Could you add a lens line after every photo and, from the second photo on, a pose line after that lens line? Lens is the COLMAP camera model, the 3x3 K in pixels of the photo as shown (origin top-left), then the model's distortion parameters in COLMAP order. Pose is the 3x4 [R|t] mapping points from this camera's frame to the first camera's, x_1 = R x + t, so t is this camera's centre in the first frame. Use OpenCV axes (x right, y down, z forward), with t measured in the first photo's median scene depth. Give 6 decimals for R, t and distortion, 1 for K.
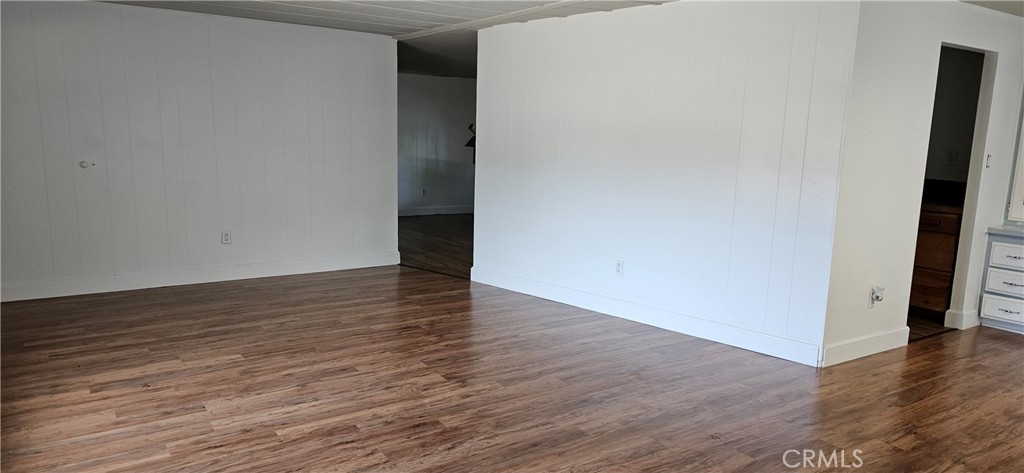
lens RADIAL K [[676.9, 0, 509.1], [0, 676.9, 241.2], [0, 0, 1]] dist [0.034769, -0.053306]
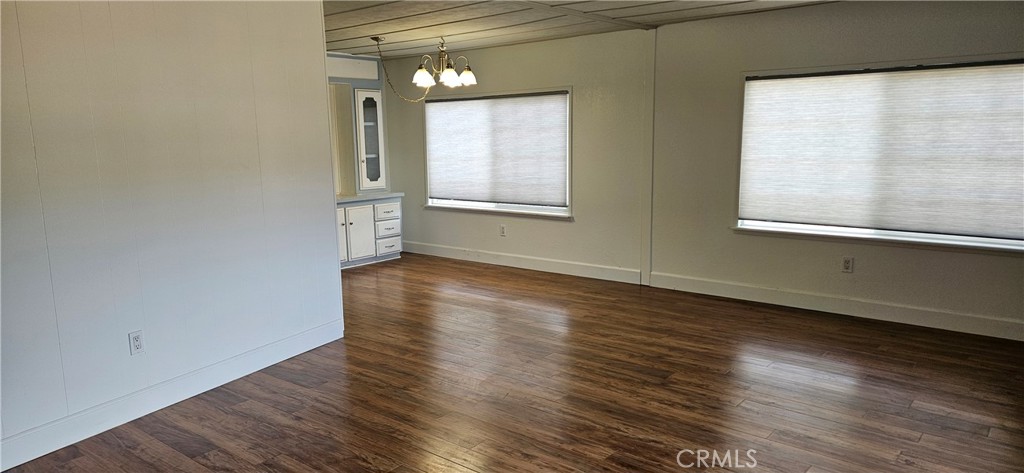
lens RADIAL K [[676.9, 0, 506.5], [0, 676.9, 240.3], [0, 0, 1]] dist [0.034769, -0.053306]
pose [[-0.272461, -0.164808, 0.947947, -0.702376], [0.167809, 0.961981, 0.215480, -0.177365], [-0.947420, 0.217784, -0.234446, 1.043674]]
